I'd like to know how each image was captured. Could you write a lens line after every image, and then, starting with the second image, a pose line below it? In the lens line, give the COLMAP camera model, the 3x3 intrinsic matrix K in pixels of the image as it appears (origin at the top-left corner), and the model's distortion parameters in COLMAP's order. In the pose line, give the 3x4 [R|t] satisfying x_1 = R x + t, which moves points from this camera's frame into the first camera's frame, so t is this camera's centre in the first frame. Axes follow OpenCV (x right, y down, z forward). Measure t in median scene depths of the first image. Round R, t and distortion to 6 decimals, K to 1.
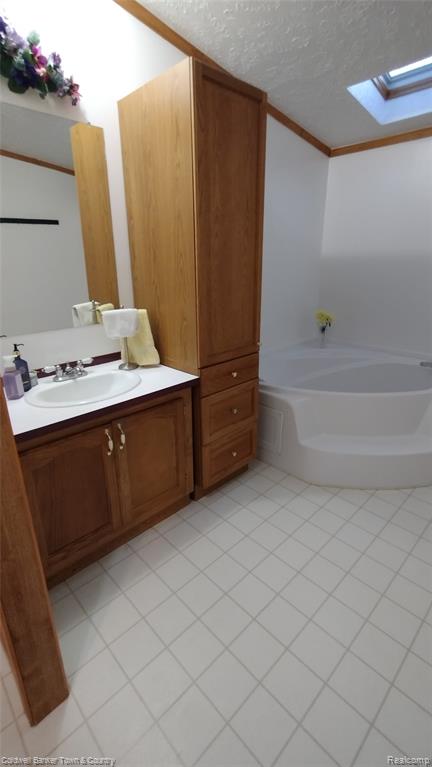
lens RADIAL K [[351.3, 0, 198.9], [0, 351.3, 382.9], [0, 0, 1]] dist [-0.005994, 0.000300]
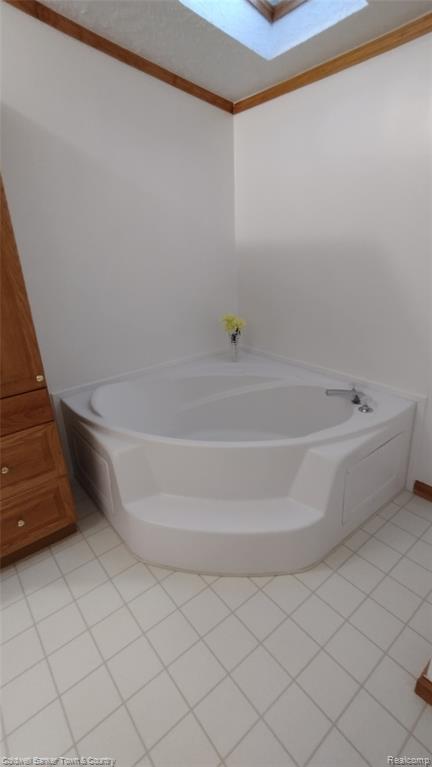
lens RADIAL K [[351.3, 0, 209.7], [0, 351.3, 384.5], [0, 0, 1]] dist [-0.005994, 0.000300]
pose [[0.997371, 0.011690, -0.071517, 0.486401], [-0.008591, 0.999017, 0.043490, -0.112679], [0.071955, -0.042761, 0.996491, 0.265963]]
